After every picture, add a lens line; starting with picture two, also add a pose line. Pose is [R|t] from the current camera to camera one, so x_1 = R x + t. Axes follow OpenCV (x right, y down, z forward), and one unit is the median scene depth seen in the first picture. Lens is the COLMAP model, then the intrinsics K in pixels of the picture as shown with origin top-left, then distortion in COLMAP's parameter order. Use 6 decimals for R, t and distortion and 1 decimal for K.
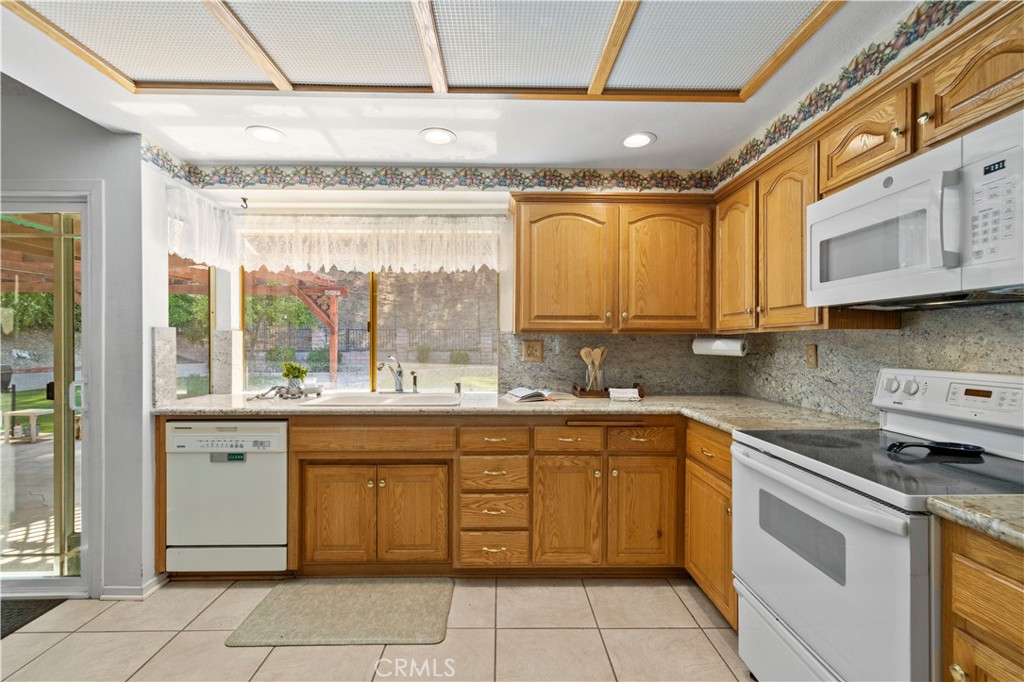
lens RADIAL K [[447.2, 0, 507.9], [0, 447.2, 344.7], [0, 0, 1]] dist [0.008561, 0.000242]
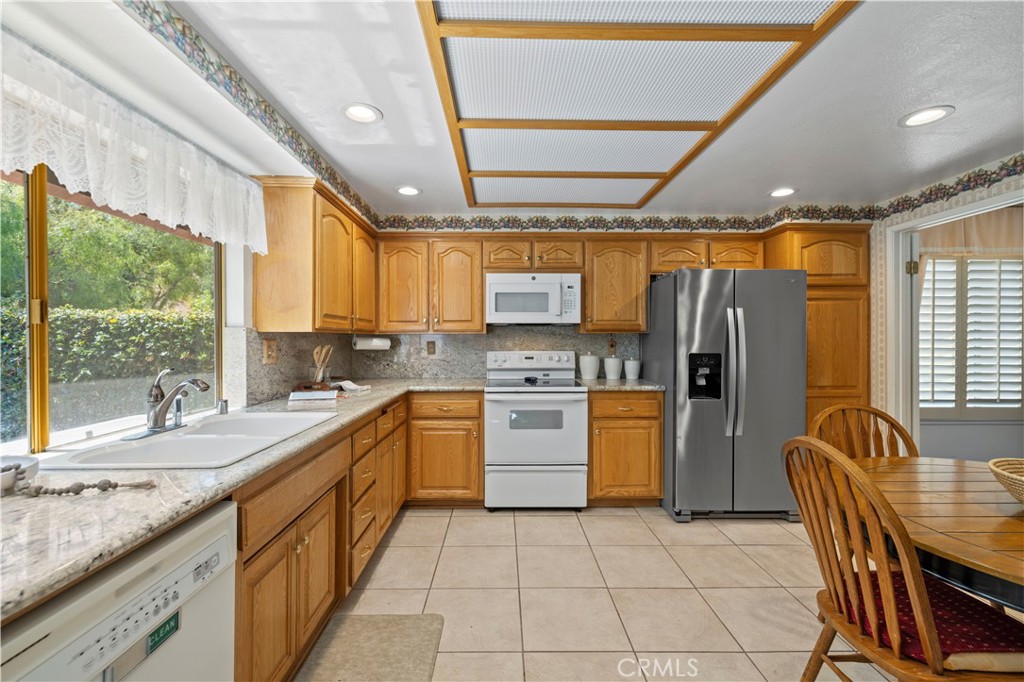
lens RADIAL K [[434.1, 0, 507.3], [0, 434.1, 339.1], [0, 0, 1]] dist [0.001609, -0.000068]
pose [[0.004198, -0.003732, 0.999984, -0.971245], [0.007600, 0.999964, 0.003700, -0.012292], [-0.999962, 0.007584, 0.004226, 0.670027]]
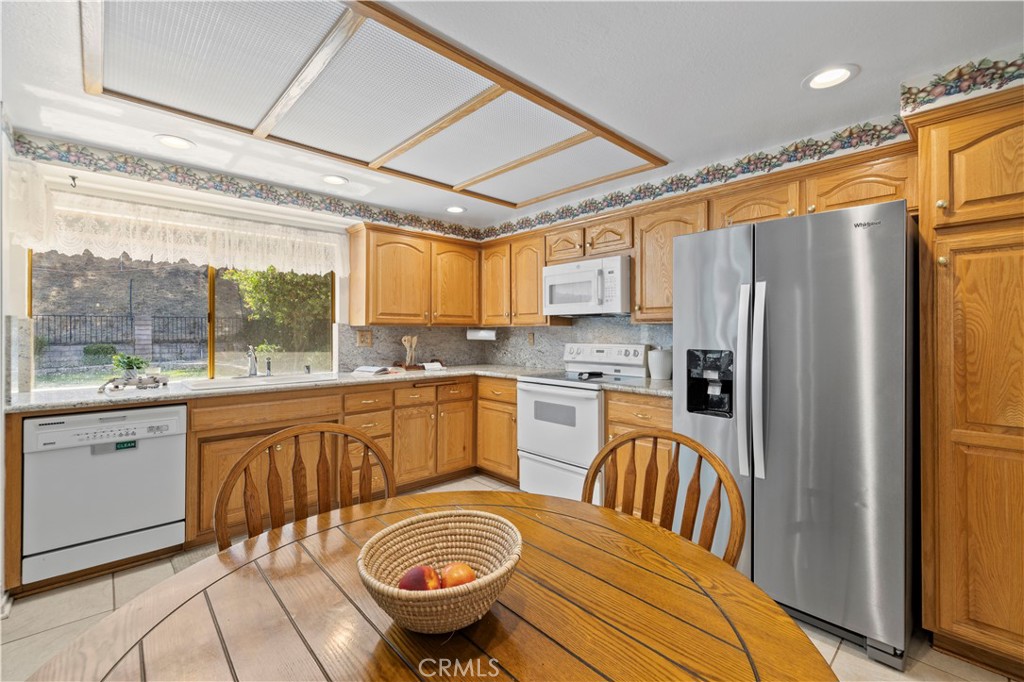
lens RADIAL K [[438.1, 0, 509.3], [0, 438.1, 330.2], [0, 0, 1]] dist [0.003824, 0.000314]
pose [[0.746427, 0.002198, 0.665463, -0.605993], [0.005318, 0.999943, -0.009267, 0.003446], [-0.665446, 0.010456, 0.746373, -0.314377]]
